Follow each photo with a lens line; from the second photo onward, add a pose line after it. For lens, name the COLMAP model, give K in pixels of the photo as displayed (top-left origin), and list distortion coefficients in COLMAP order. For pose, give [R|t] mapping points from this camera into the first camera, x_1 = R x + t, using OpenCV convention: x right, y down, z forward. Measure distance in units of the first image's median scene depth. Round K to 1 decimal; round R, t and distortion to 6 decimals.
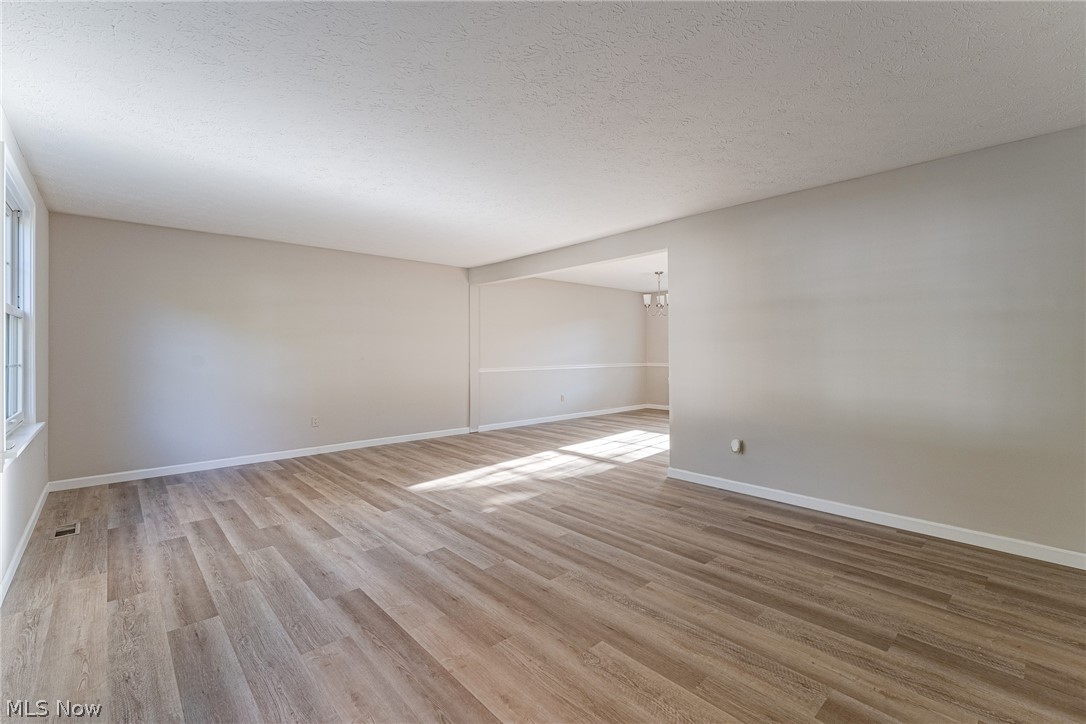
lens RADIAL K [[479.9, 0, 552.2], [0, 479.9, 350.6], [0, 0, 1]] dist [0.001393, 0.000275]
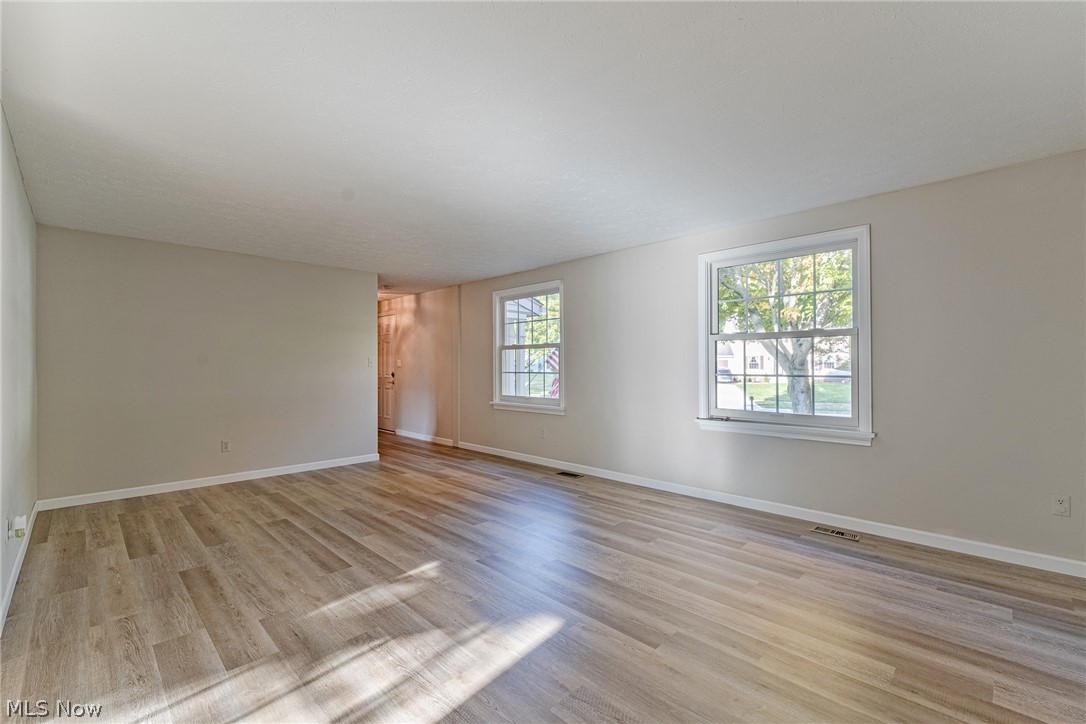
lens RADIAL K [[467.8, 0, 543.0], [0, 467.8, 362.0], [0, 0, 1]] dist [-0.000252, 0.000215]
pose [[-0.999405, 0.007770, -0.033597, -0.340324], [0.007907, 0.999961, -0.003964, -0.005562], [0.033565, -0.004228, -0.999428, 2.055111]]
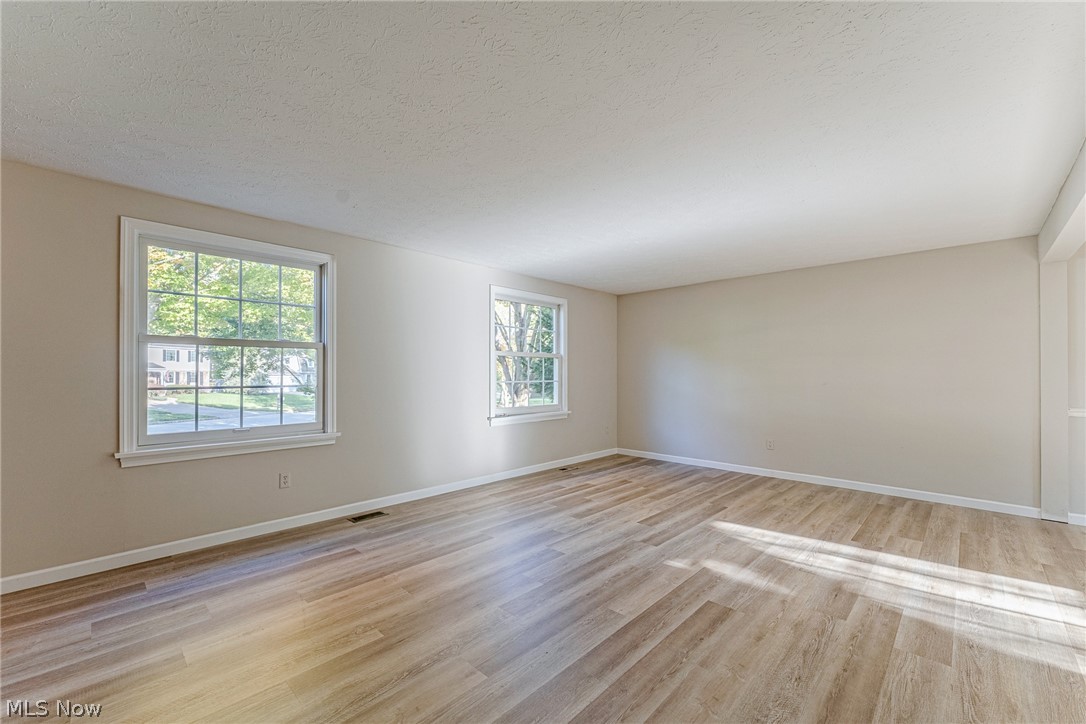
lens RADIAL K [[439.8, 0, 541.7], [0, 439.8, 365.7], [0, 0, 1]] dist [0.000516, 0.000053]
pose [[0.050027, -0.014667, -0.998640, 0.729657], [-0.001591, 0.999890, -0.014765, -0.006764], [0.998747, 0.002328, 0.049998, 0.829651]]
